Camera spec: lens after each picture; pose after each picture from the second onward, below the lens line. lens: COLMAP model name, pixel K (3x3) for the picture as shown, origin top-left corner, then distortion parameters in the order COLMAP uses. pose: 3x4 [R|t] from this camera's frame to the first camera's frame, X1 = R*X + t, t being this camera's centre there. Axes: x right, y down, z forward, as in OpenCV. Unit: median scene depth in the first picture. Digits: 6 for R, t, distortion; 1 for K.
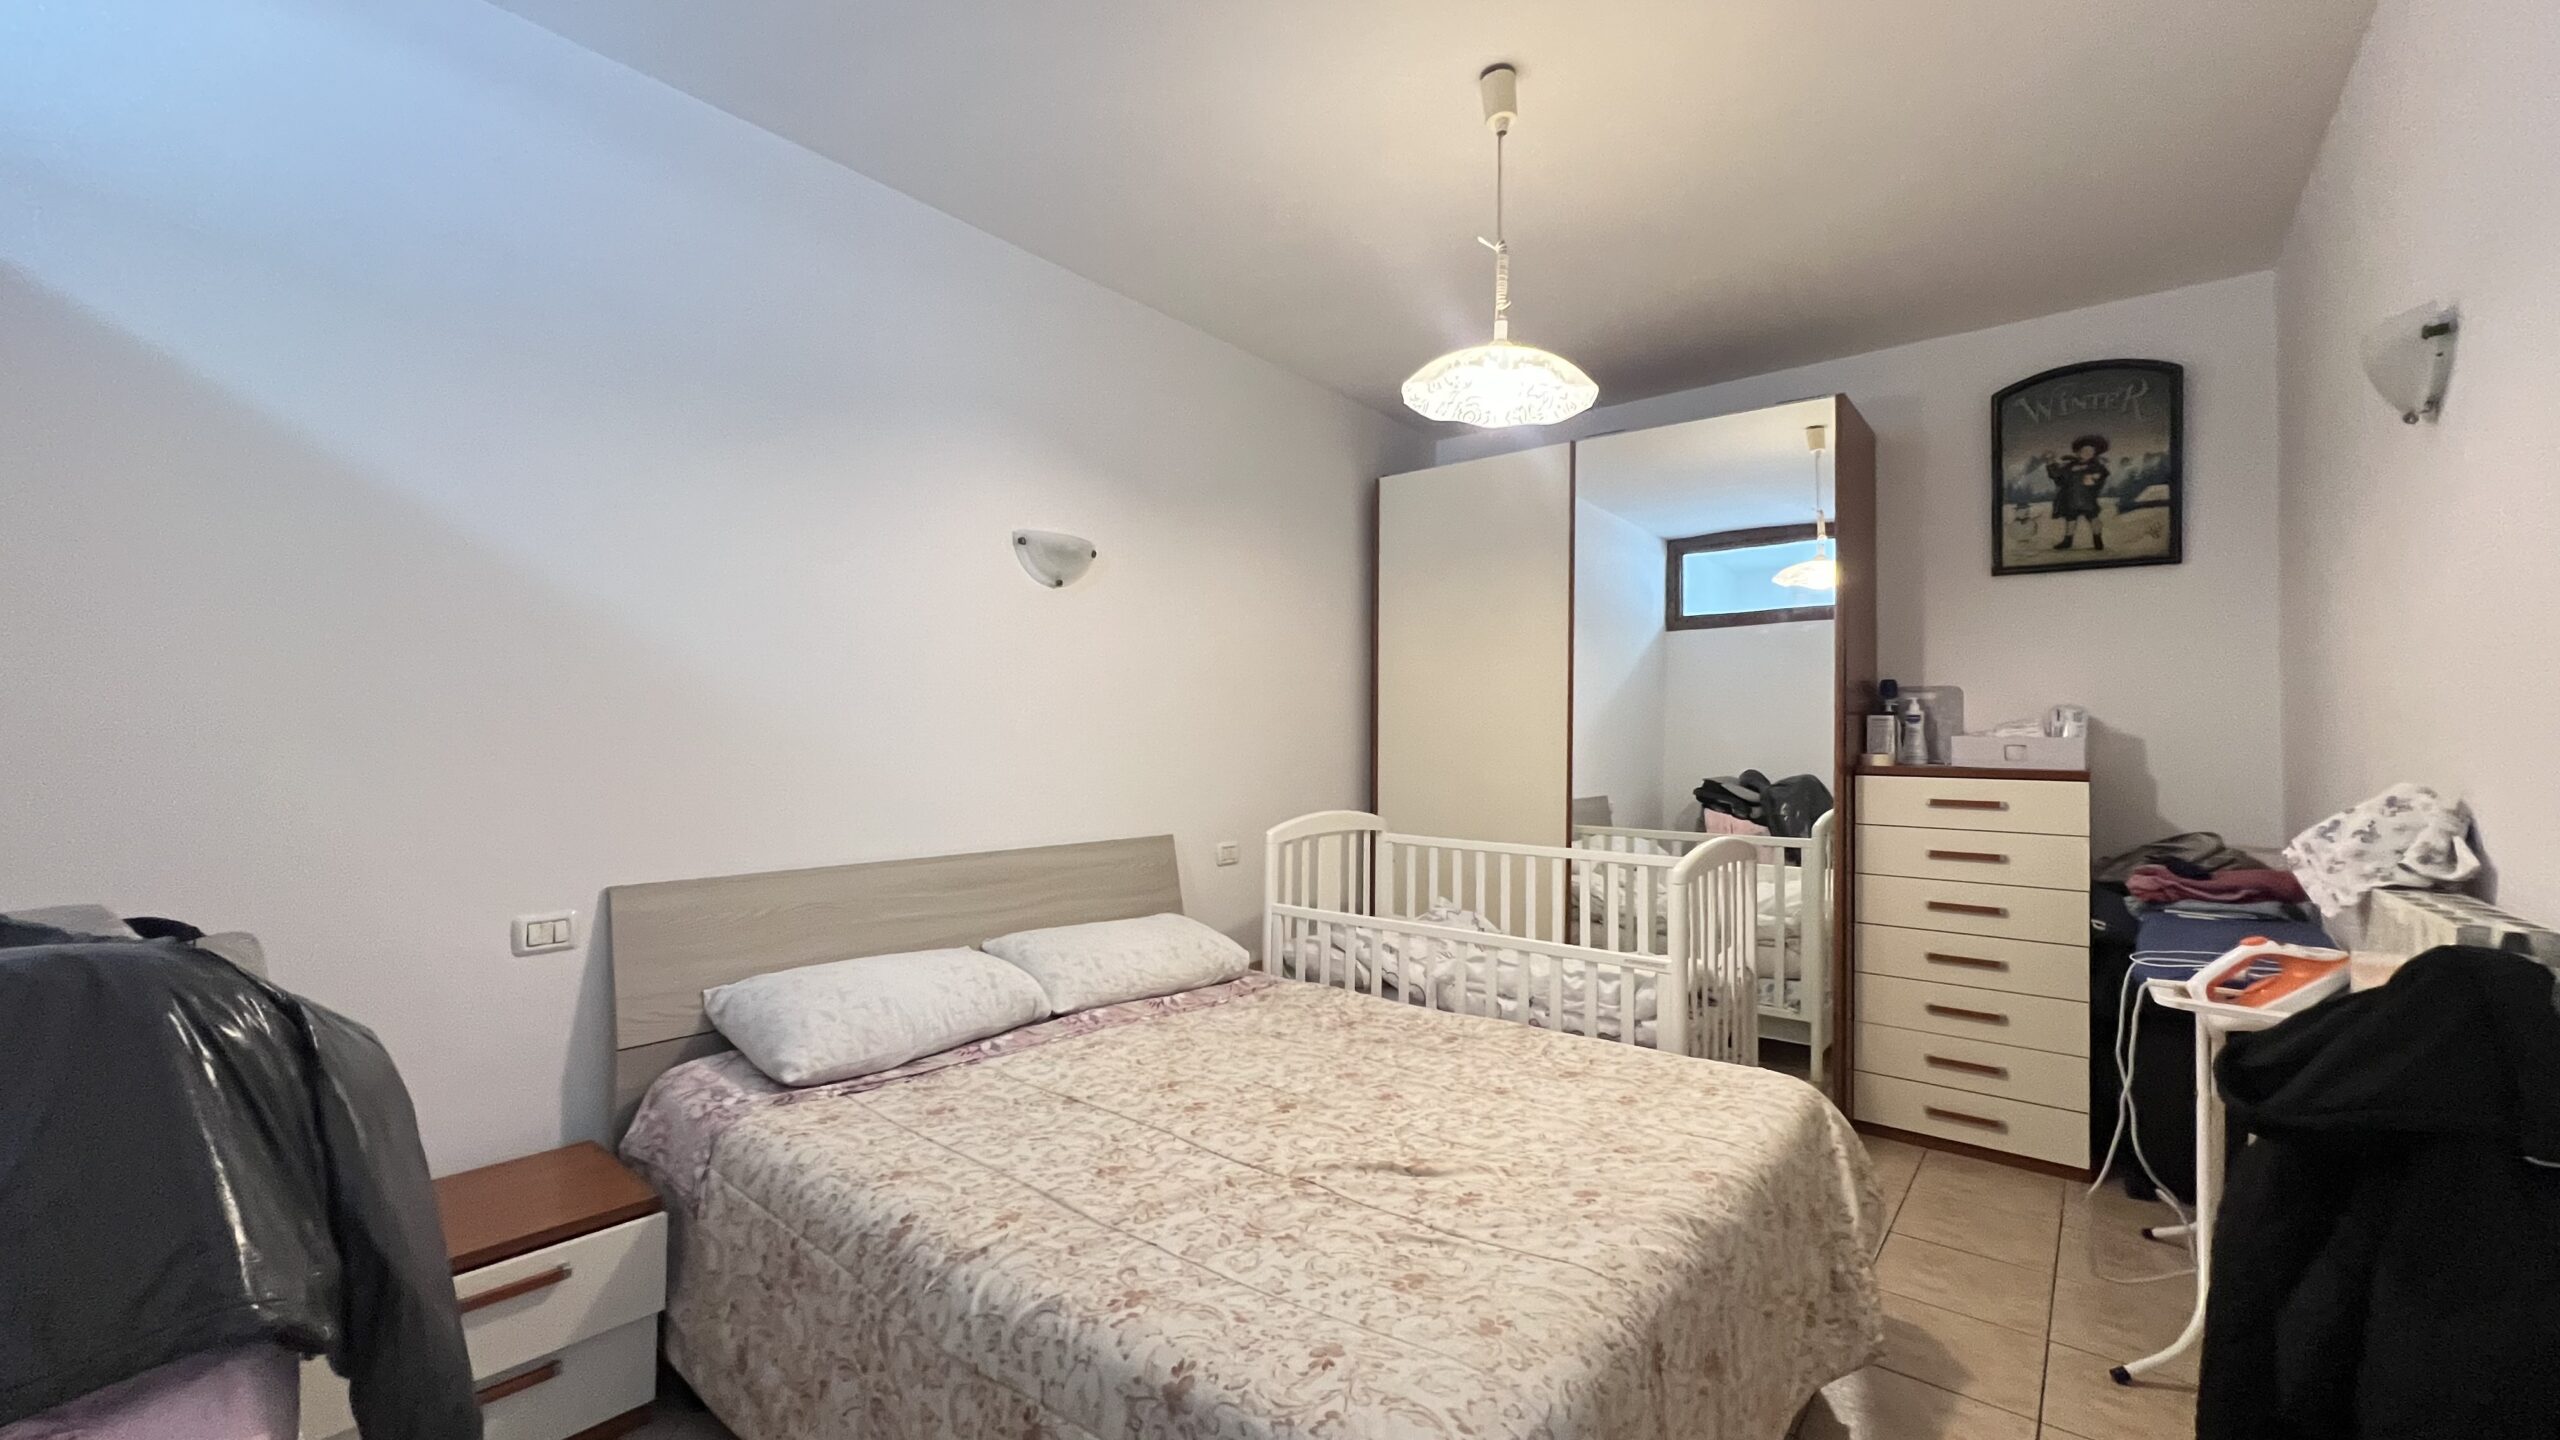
lens RADIAL K [[1024.2, 0, 1271.8], [0, 1024.2, 712.4], [0, 0, 1]] dist [-0.001285, -0.000376]
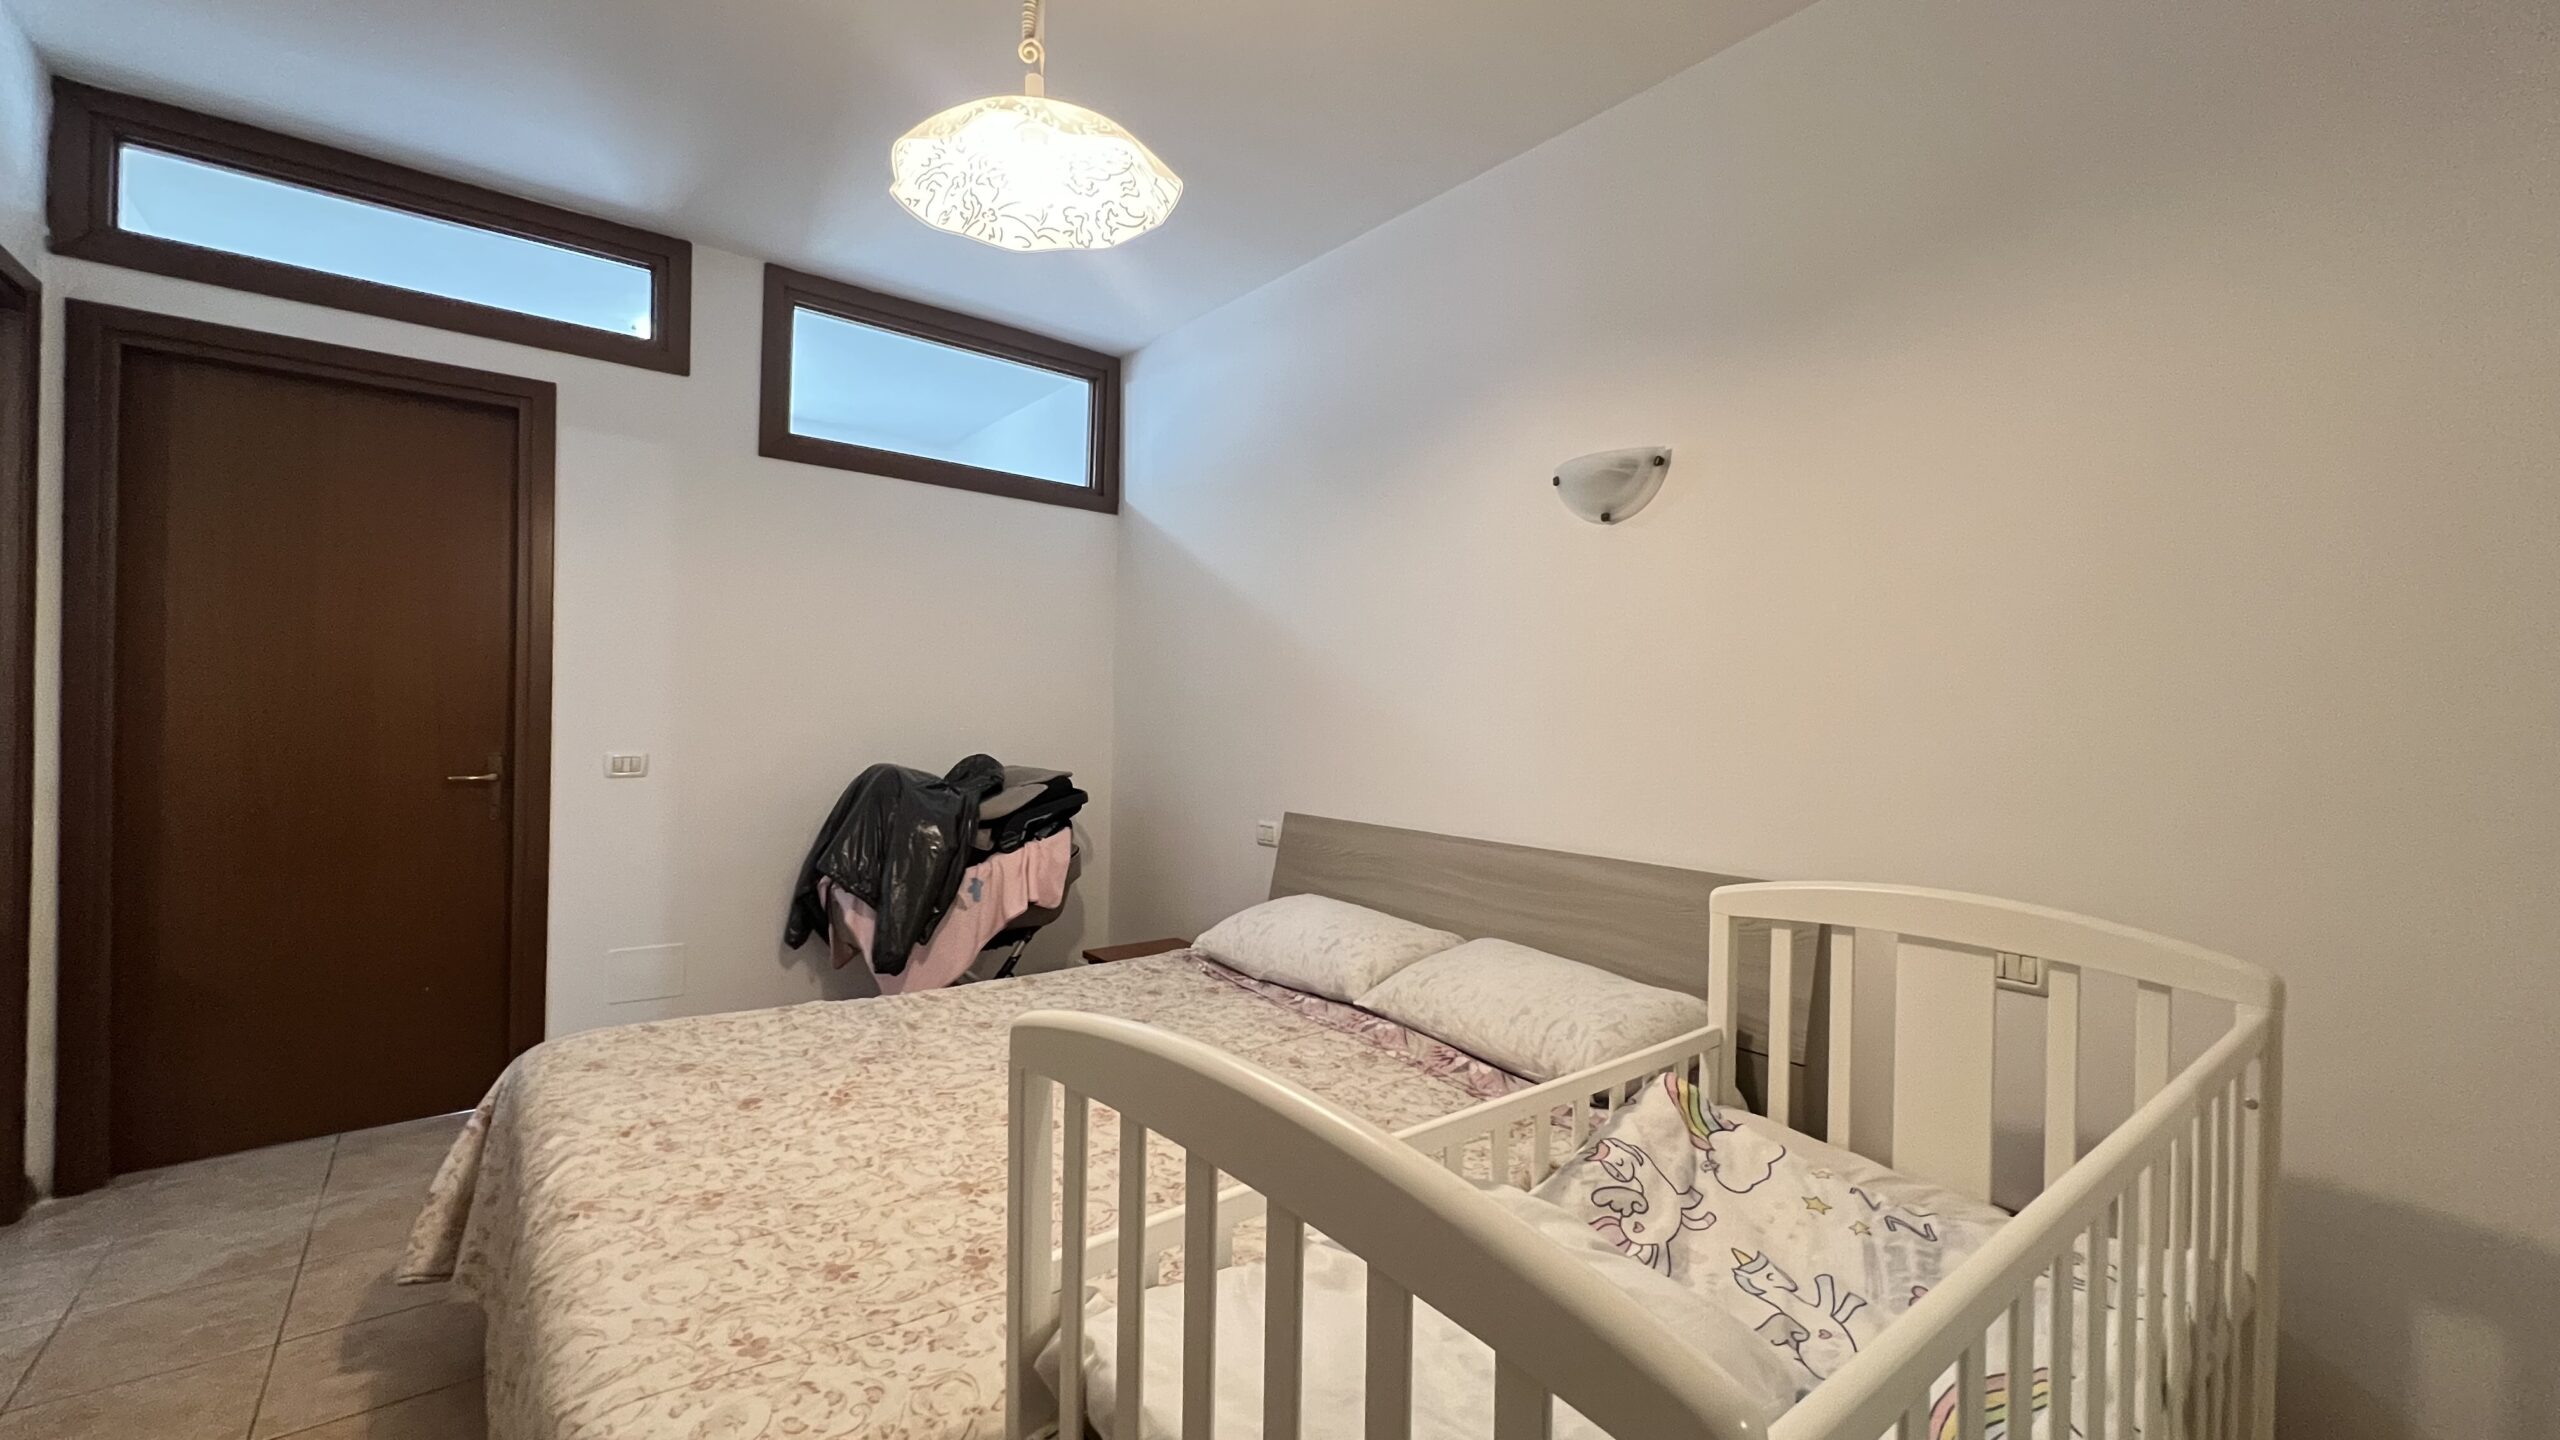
lens RADIAL K [[1024.9, 0, 1270.9], [0, 1024.9, 711.9], [0, 0, 1]] dist [-0.002913, 0.000504]
pose [[-0.218727, -0.016566, -0.975645, 0.830865], [0.000783, 0.999853, -0.017153, 0.046517], [0.975786, -0.004516, -0.218682, 1.283608]]
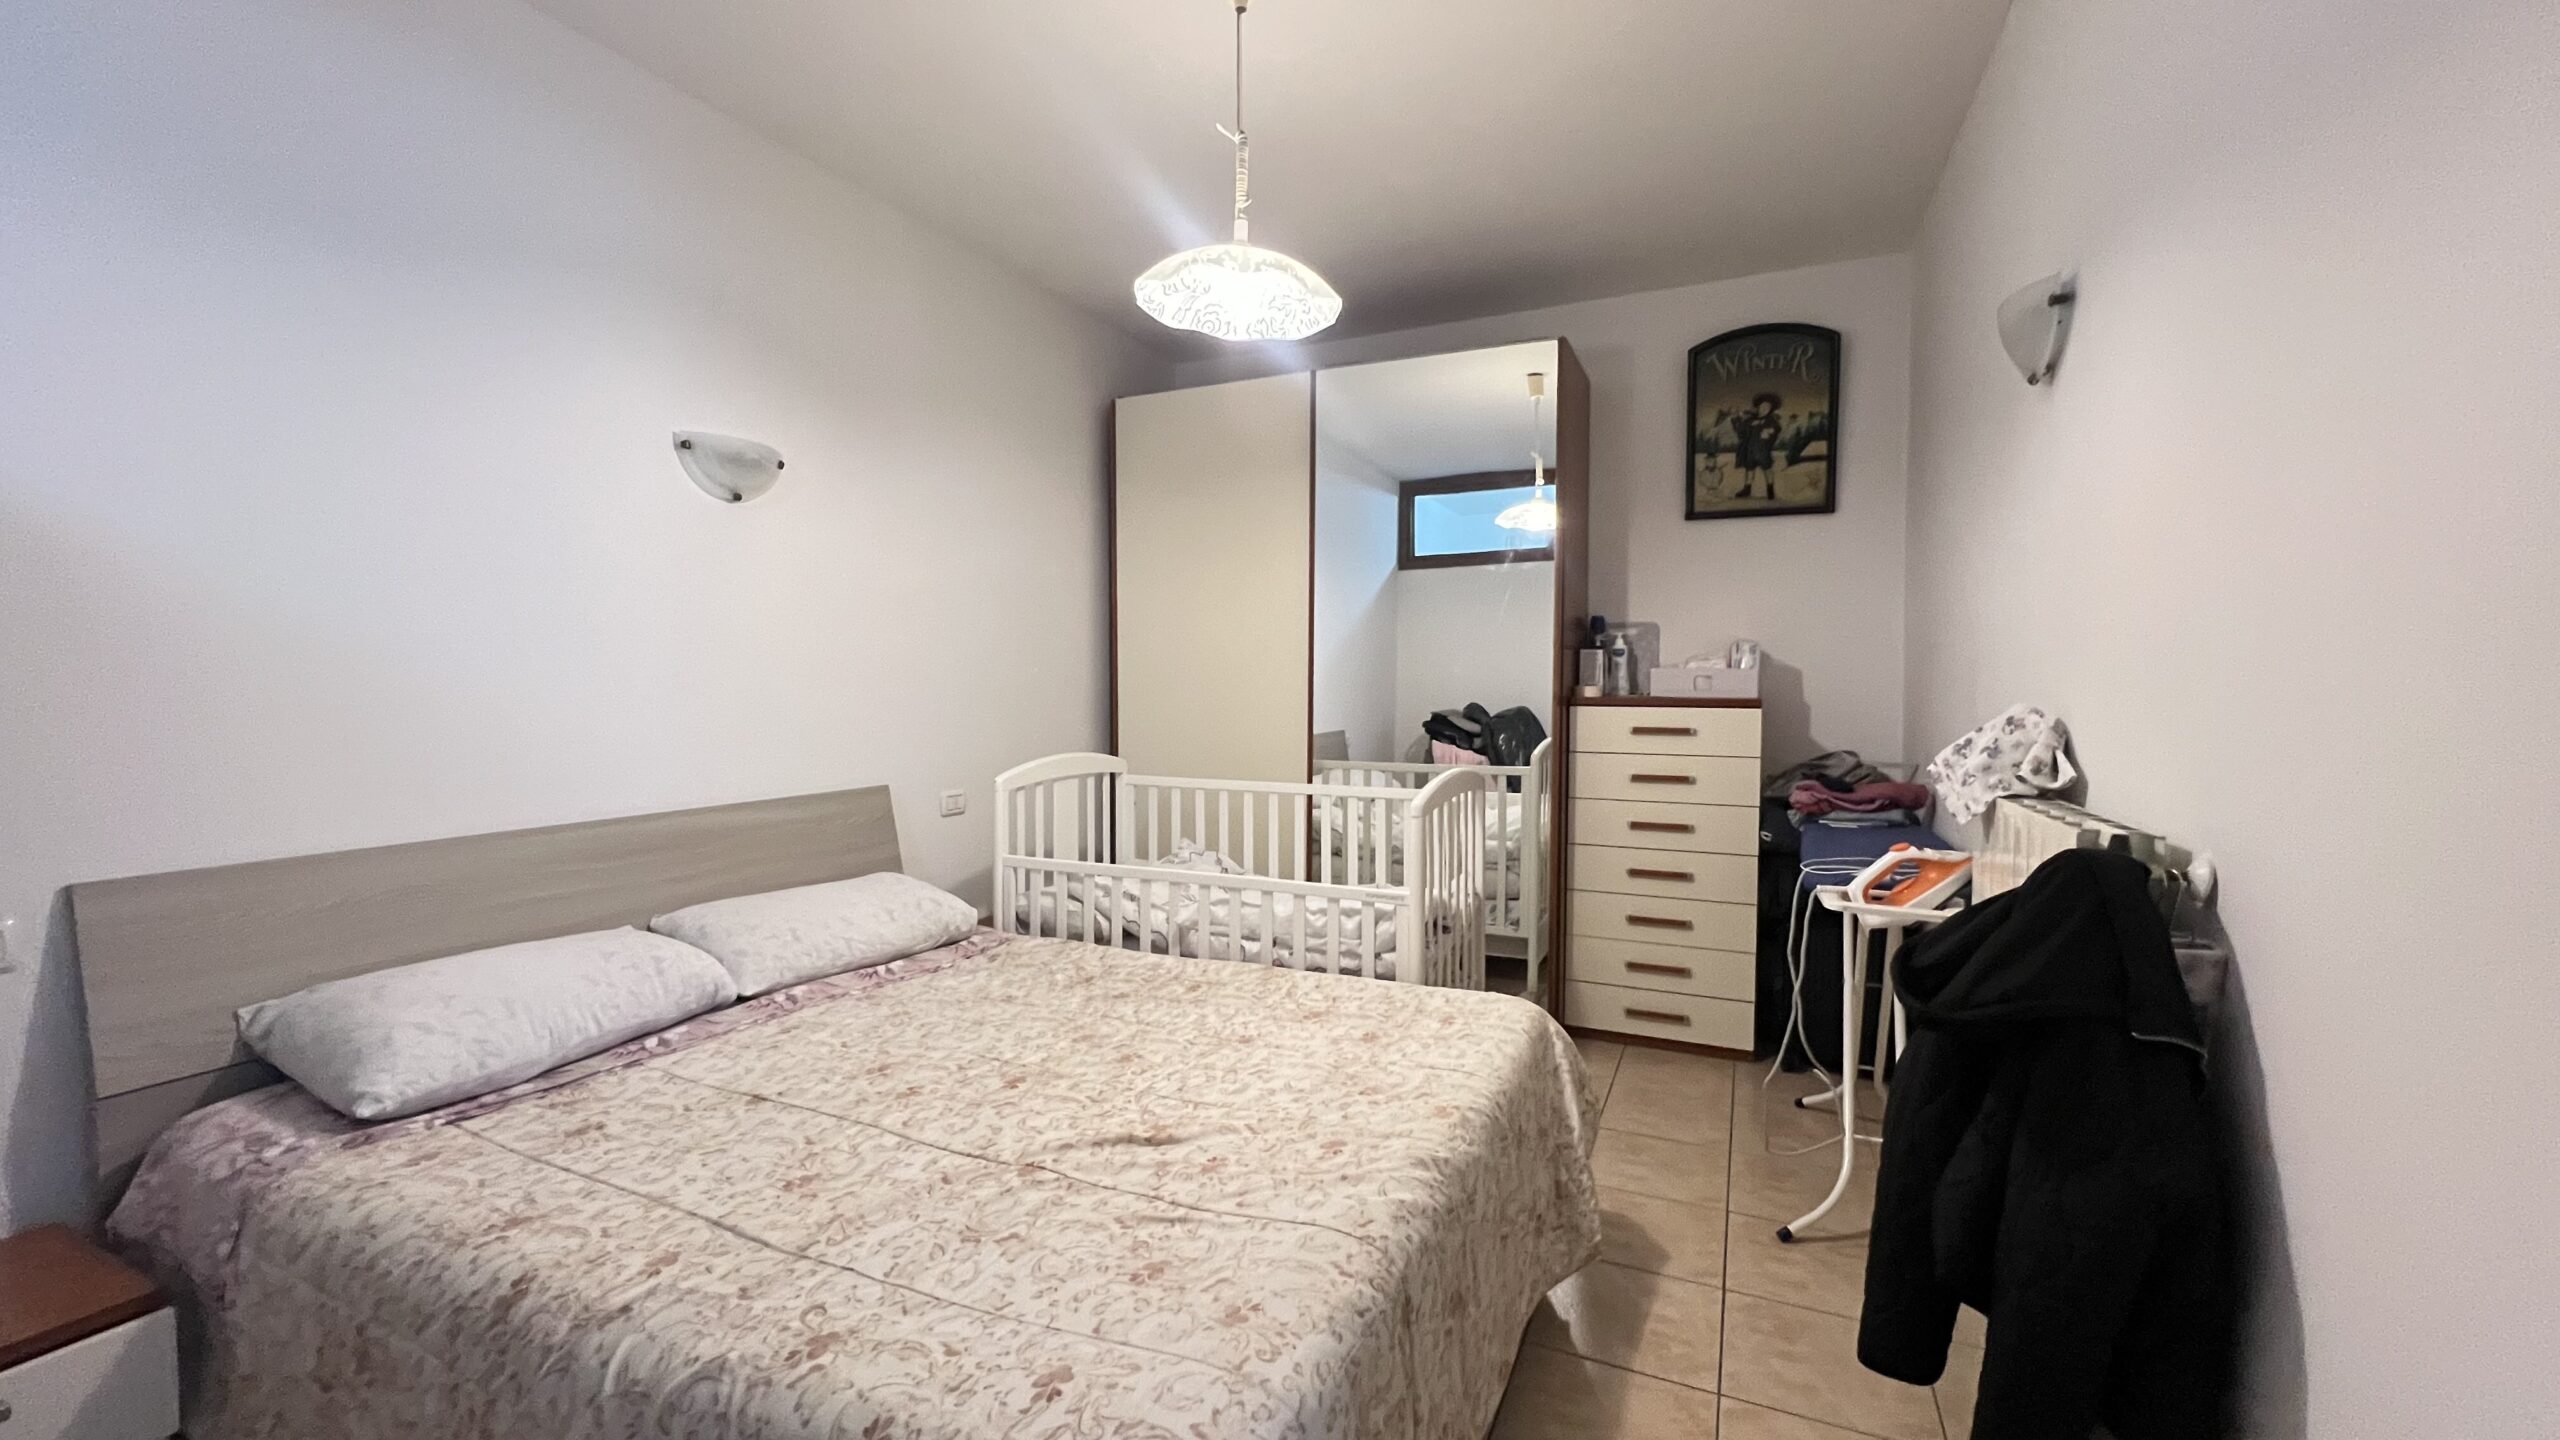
lens RADIAL K [[1024.2, 0, 1271.8], [0, 1024.2, 712.4], [0, 0, 1]] dist [-0.001285, -0.000376]
pose [[0.969167, -0.018358, 0.245719, 0.015778], [0.003769, 0.998209, 0.059711, 0.004887], [-0.246375, -0.056944, 0.967500, 0.075411]]
